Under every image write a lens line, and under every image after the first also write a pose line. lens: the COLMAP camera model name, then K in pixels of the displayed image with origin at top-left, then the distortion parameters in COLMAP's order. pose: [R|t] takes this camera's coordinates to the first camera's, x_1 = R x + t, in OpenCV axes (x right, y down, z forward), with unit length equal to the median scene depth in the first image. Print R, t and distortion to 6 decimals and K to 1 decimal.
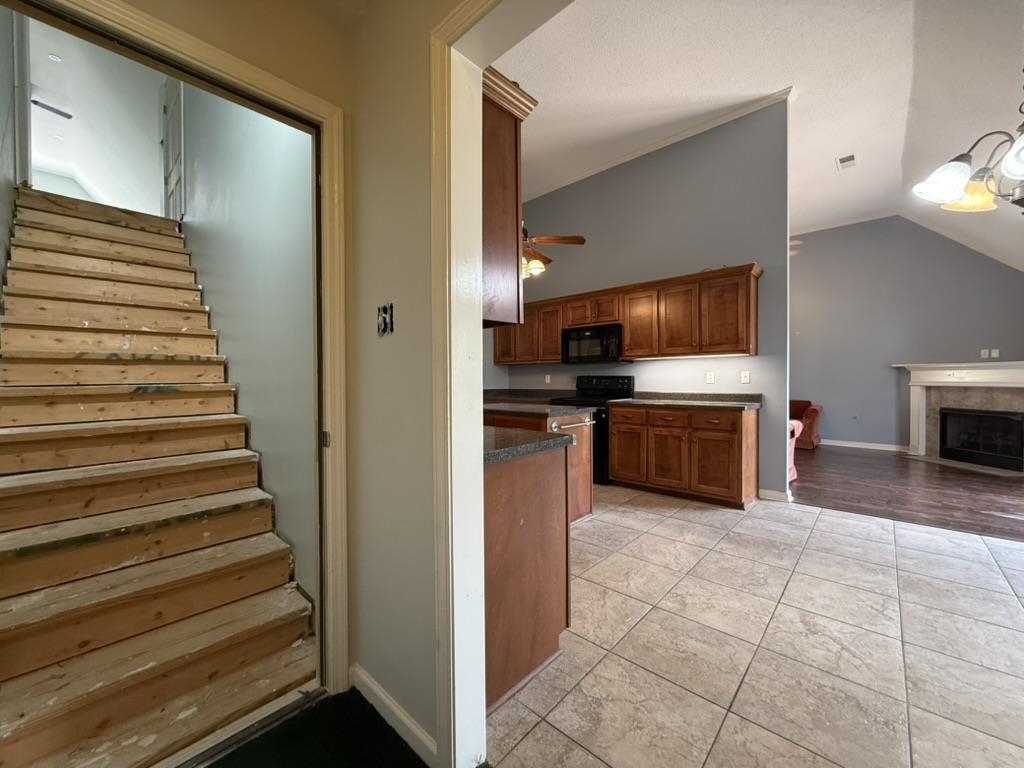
lens RADIAL K [[406.1, 0, 510.0], [0, 406.1, 383.5], [0, 0, 1]] dist [-0.002254, 0.001071]
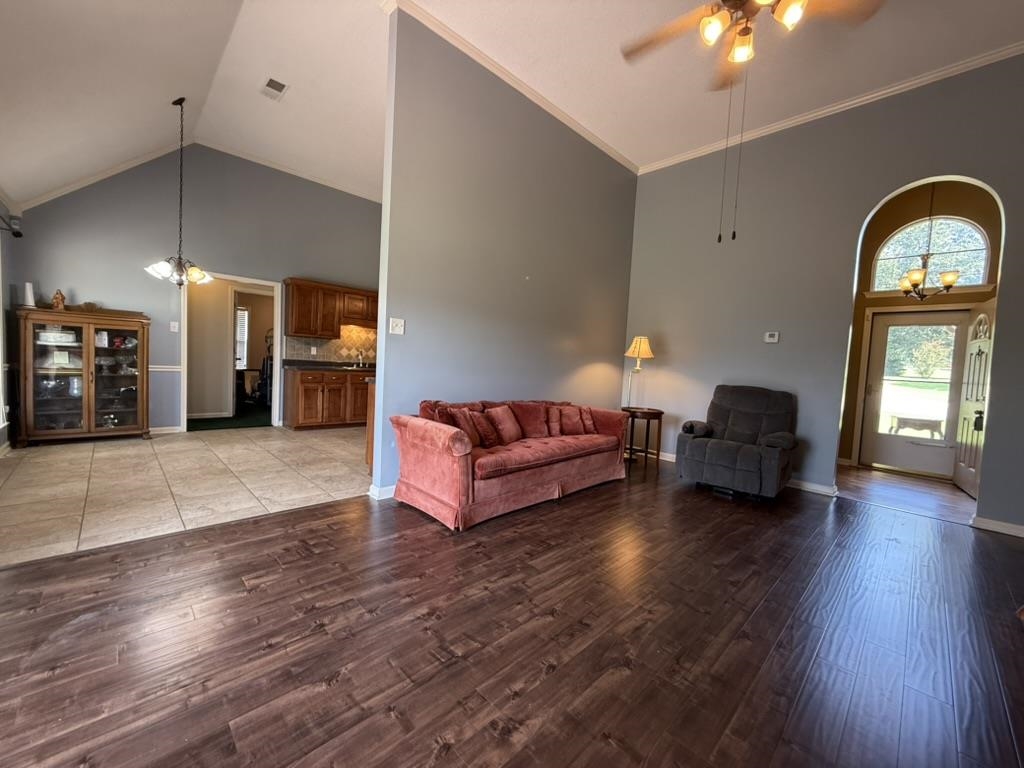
lens RADIAL K [[406.1, 0, 509.1], [0, 406.1, 386.8], [0, 0, 1]] dist [-0.002254, 0.001071]
pose [[-0.053384, 0.058898, -0.996836, 1.947813], [-0.062688, 0.996092, 0.062212, -0.013659], [0.996604, 0.065811, -0.049483, 1.692716]]
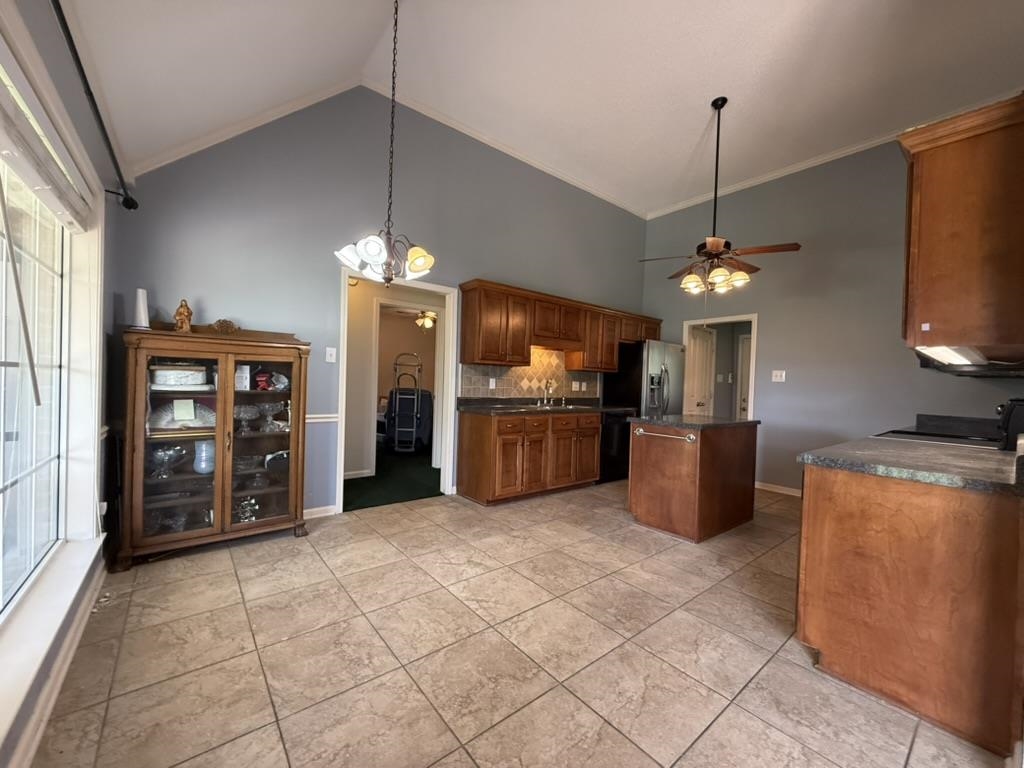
lens RADIAL K [[406.1, 0, 509.7], [0, 406.1, 386.9], [0, 0, 1]] dist [-0.002254, 0.001071]
pose [[-0.145906, 0.013938, -0.989200, 1.337566], [-0.044281, 0.998807, 0.020605, -0.027605], [0.988307, 0.046809, -0.145114, 0.823866]]
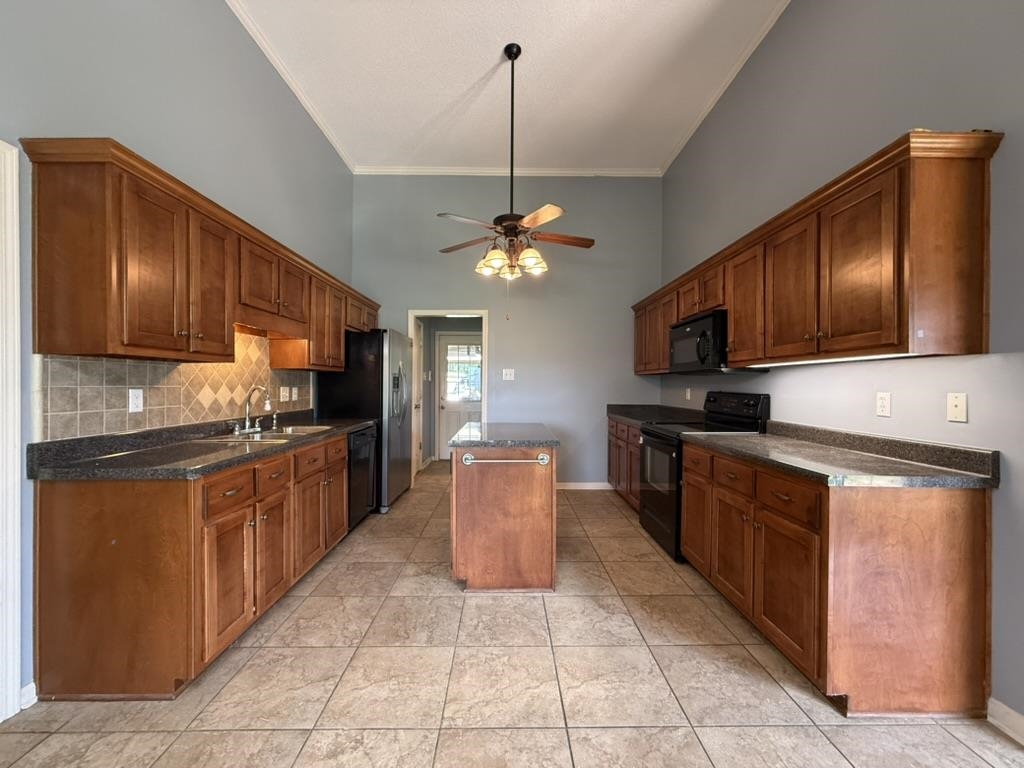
lens RADIAL K [[406.1, 0, 508.9], [0, 406.1, 384.0], [0, 0, 1]] dist [-0.002254, 0.001071]
pose [[0.687471, 0.008812, -0.726158, 0.768151], [-0.016438, 0.999859, -0.003428, -0.040829], [0.726025, 0.014293, 0.687519, 0.524944]]
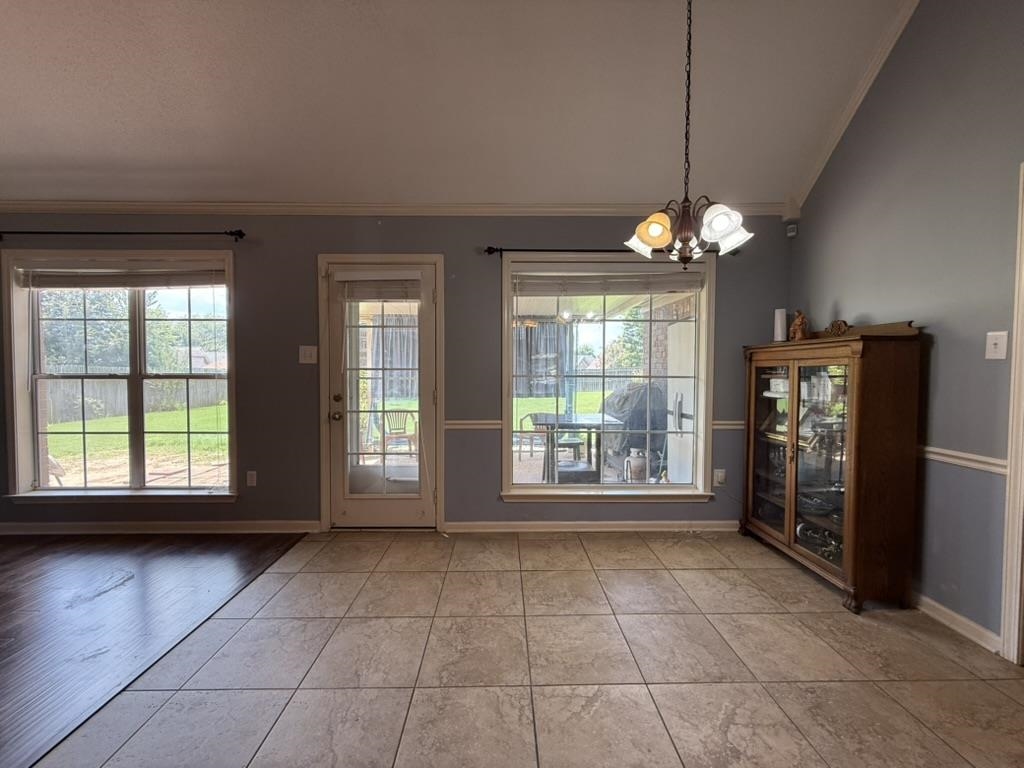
lens RADIAL K [[406.1, 0, 509.8], [0, 406.1, 382.9], [0, 0, 1]] dist [-0.002254, 0.001071]
pose [[-0.690749, -0.020529, 0.722803, 0.321540], [0.010631, 0.999201, 0.038539, -0.046489], [-0.723016, 0.034305, -0.689979, 1.099084]]
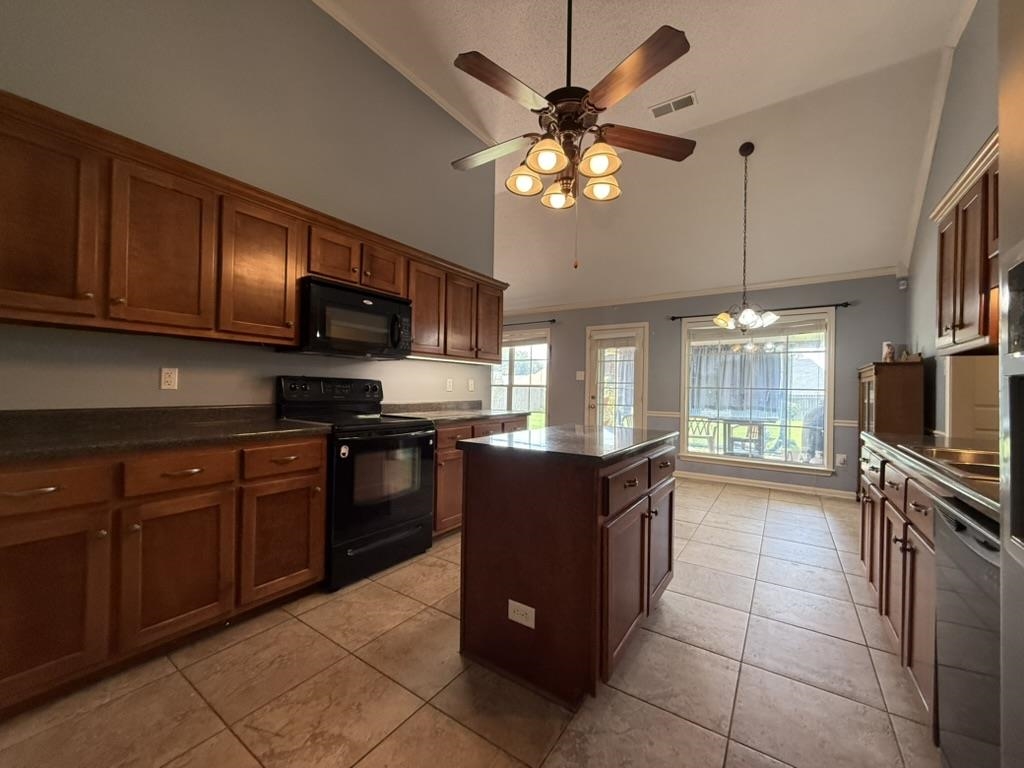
lens RADIAL K [[406.1, 0, 506.7], [0, 406.1, 385.8], [0, 0, 1]] dist [-0.002254, 0.001071]
pose [[-0.139271, 0.009741, 0.990206, -0.622565], [-0.006612, 0.999920, -0.010767, -0.005362], [-0.990232, -0.008047, -0.139196, 1.431447]]
